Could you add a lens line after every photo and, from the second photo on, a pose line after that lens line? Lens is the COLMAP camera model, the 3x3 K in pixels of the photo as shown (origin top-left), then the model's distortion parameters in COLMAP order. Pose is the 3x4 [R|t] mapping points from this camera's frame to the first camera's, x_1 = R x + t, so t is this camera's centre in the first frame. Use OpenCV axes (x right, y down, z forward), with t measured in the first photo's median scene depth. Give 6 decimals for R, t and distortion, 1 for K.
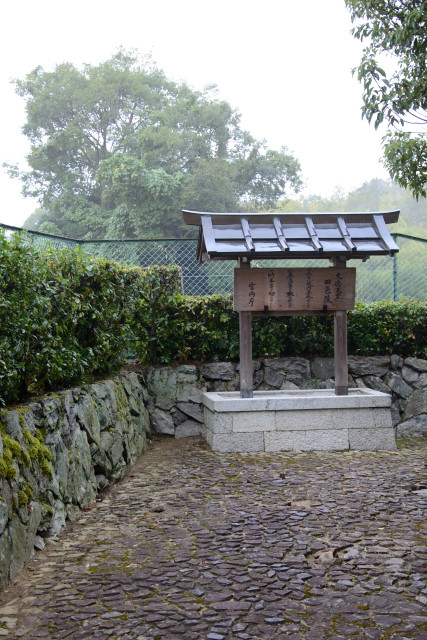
lens RADIAL K [[899.9, 0, 211.2], [0, 899.9, 321.4], [0, 0, 1]] dist [0.207109, 0.000000]
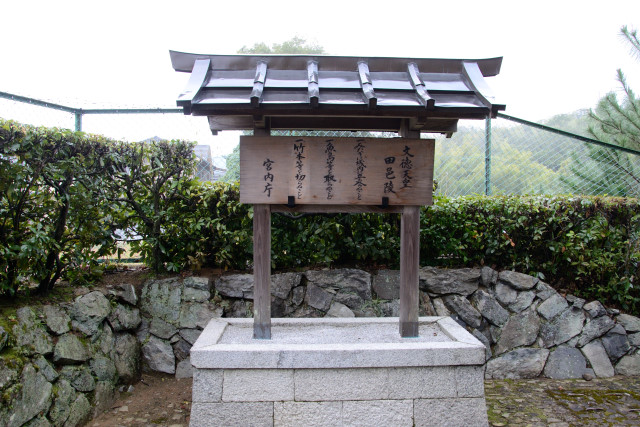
lens RADIAL K [[522.8, 0, 322.6], [0, 522.8, 214.3], [0, 0, 1]] dist [-0.093619, 0.002014]
pose [[0.996653, 0.022864, -0.078484, 0.105063], [-0.022056, 0.999694, 0.011156, -0.008583], [0.078715, -0.009388, 0.996853, 0.595012]]
